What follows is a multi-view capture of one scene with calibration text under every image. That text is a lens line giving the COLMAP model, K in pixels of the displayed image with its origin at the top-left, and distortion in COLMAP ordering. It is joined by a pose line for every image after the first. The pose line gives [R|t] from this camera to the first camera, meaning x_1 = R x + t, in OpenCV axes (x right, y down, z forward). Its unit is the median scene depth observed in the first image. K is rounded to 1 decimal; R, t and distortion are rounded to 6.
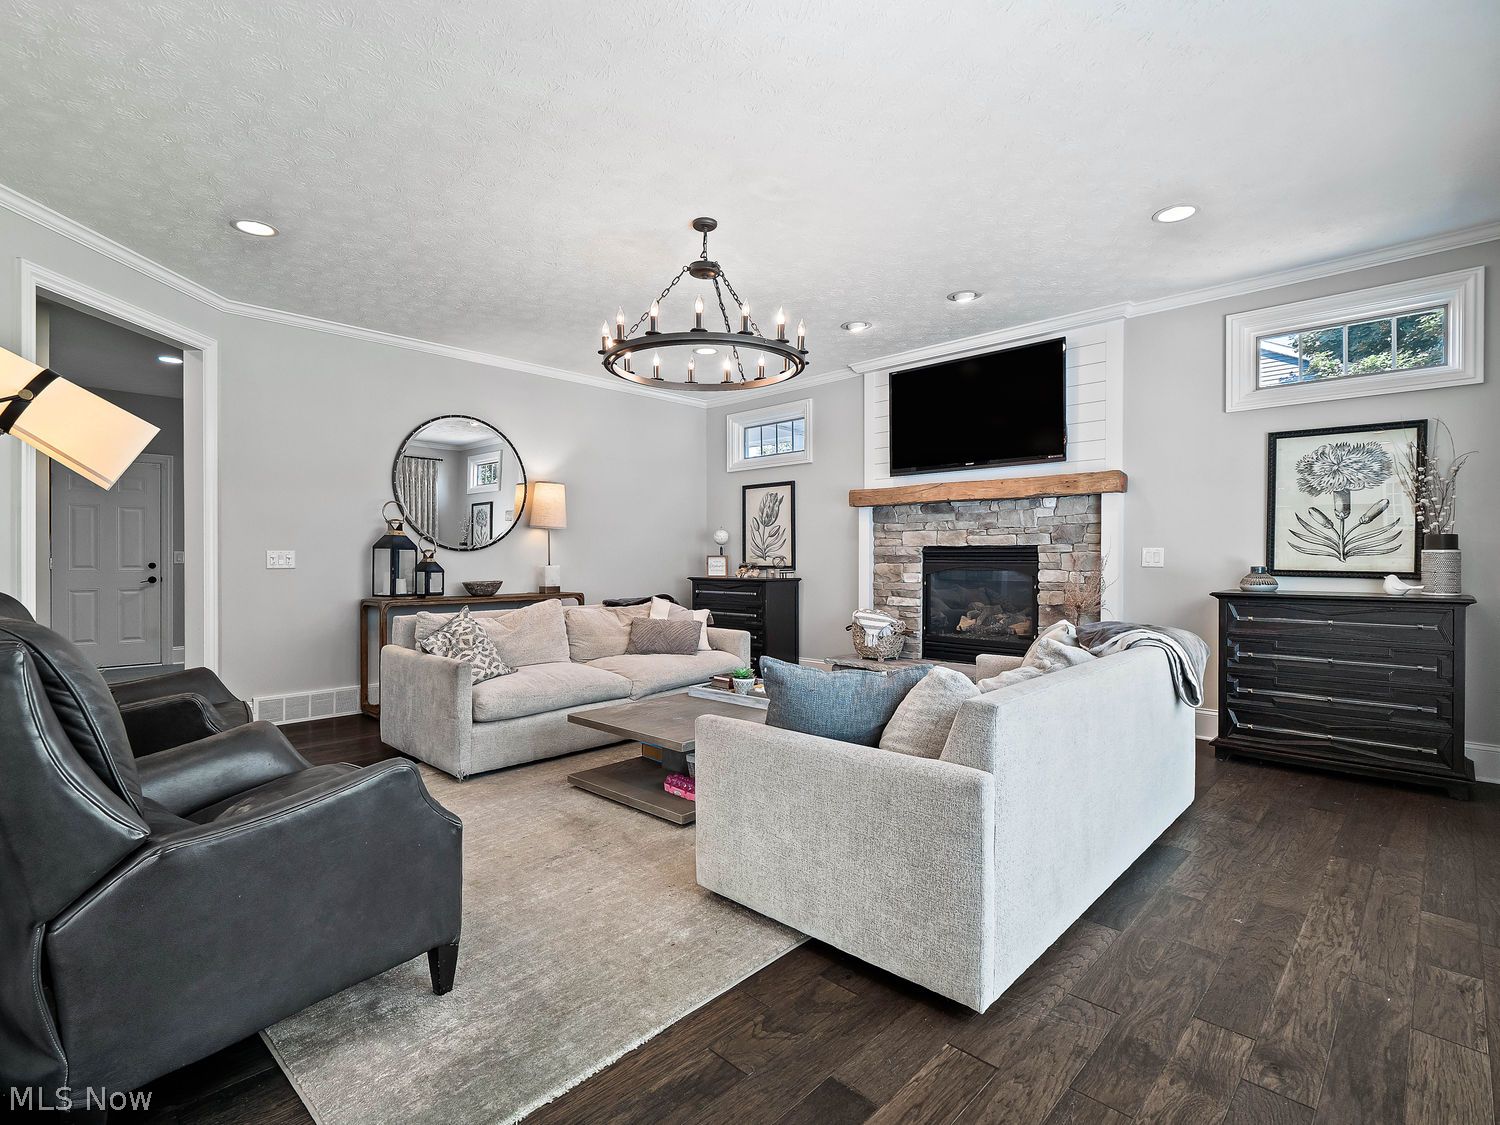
lens RADIAL K [[725.5, 0, 750.0], [0, 725.5, 562.5], [0, 0, 1]] dist [0.002842, 0.000142]
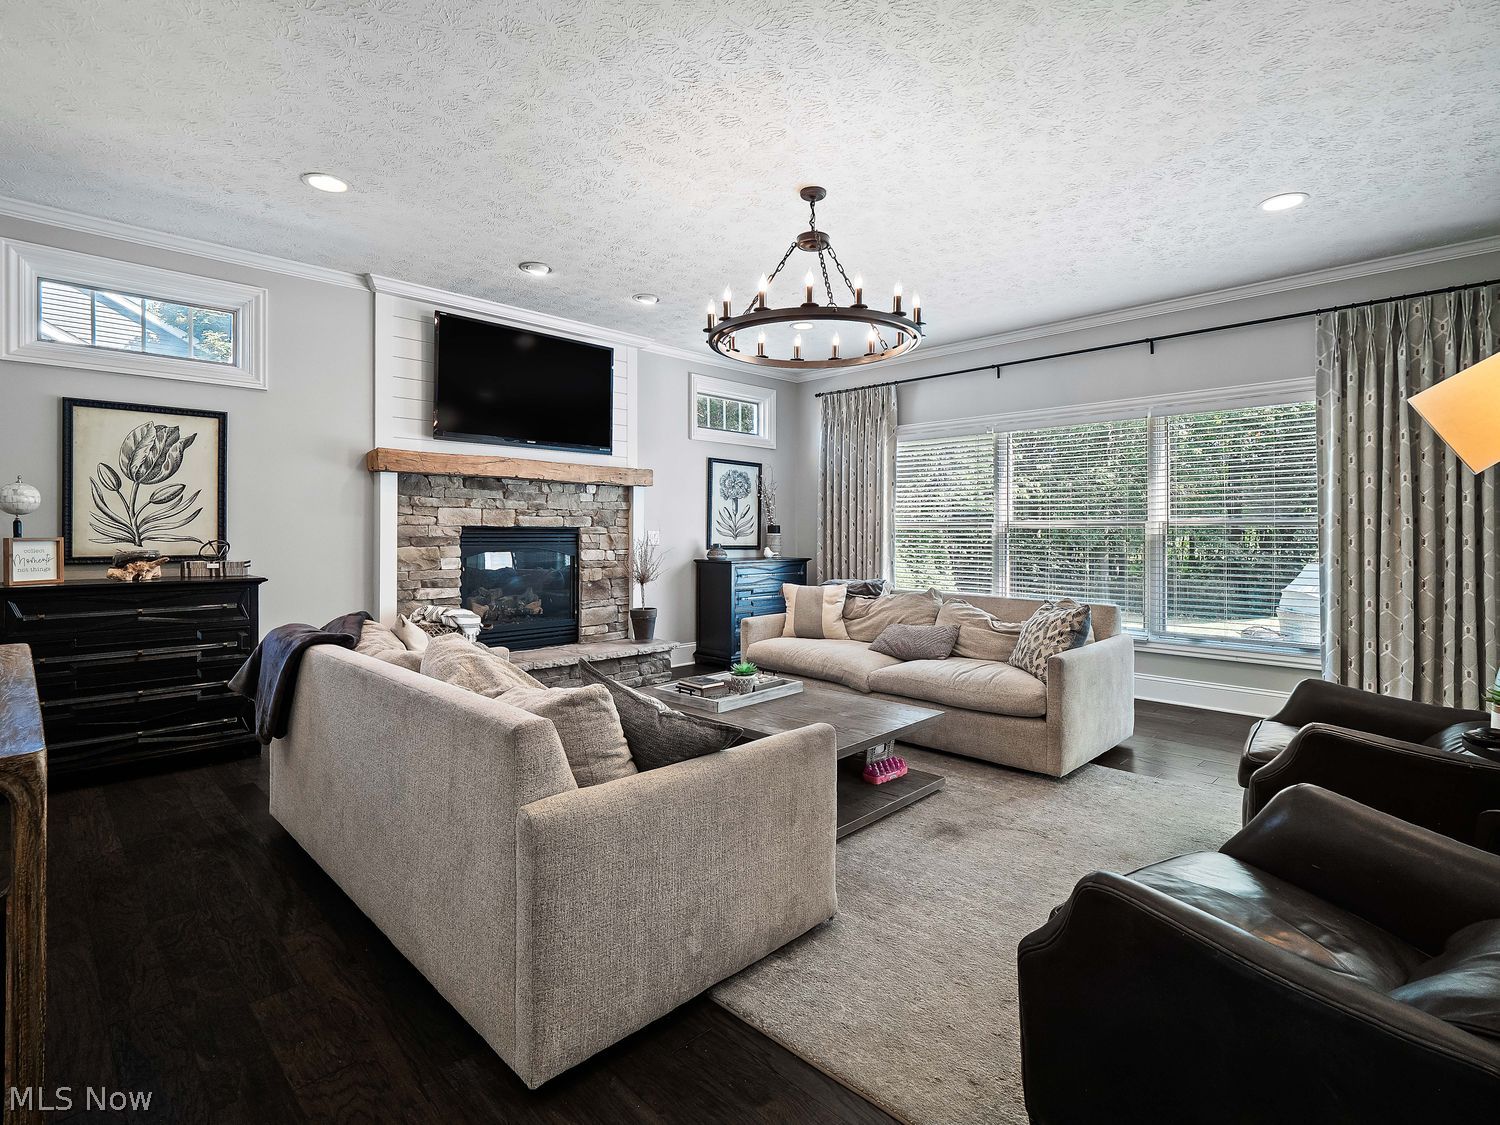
lens RADIAL K [[731.9, 0, 749.7], [0, 731.9, 527.0], [0, 0, 1]] dist [0.000955, -0.000010]
pose [[0.024504, 0.004190, 0.999691, -0.639534], [0.001568, 0.999990, -0.004230, -0.017679], [-0.999699, 0.001671, 0.024497, 0.661116]]
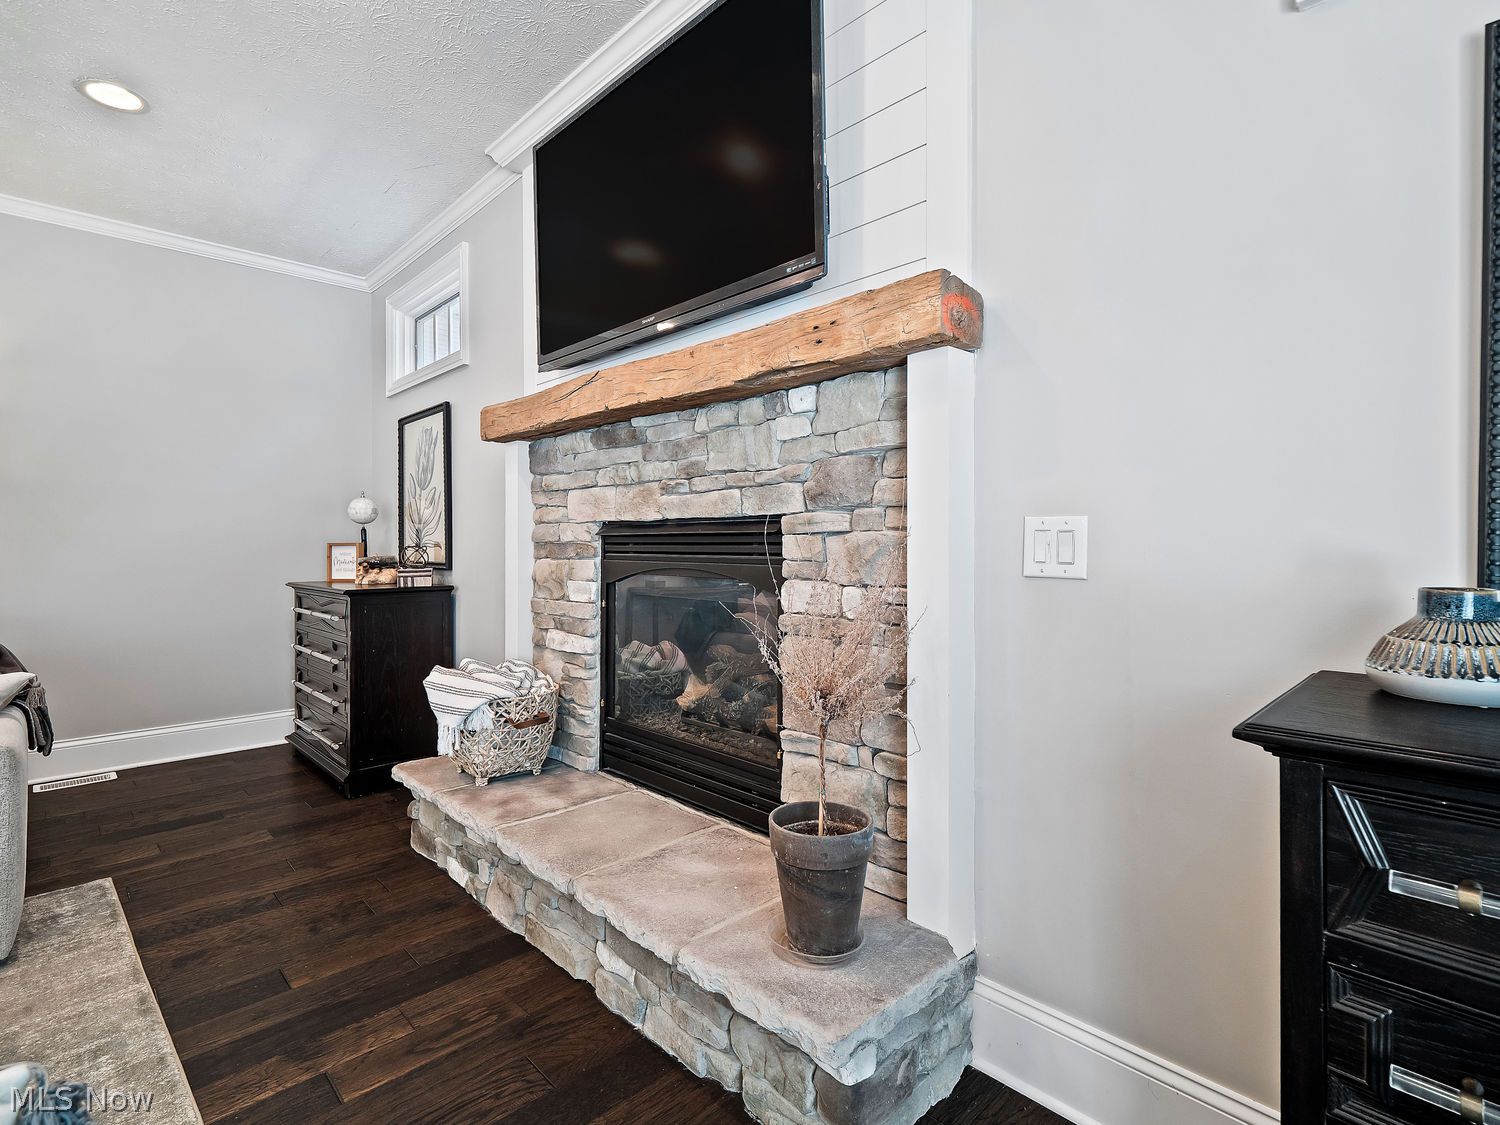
lens RADIAL K [[730.6, 0, 746.9], [0, 730.6, 546.5], [0, 0, 1]] dist [0.003222, 0.000016]
pose [[0.998924, -0.001346, -0.046362, 0.363813], [0.001160, 0.999991, -0.004039, -0.005405], [0.046367, 0.003981, 0.998917, 0.567106]]
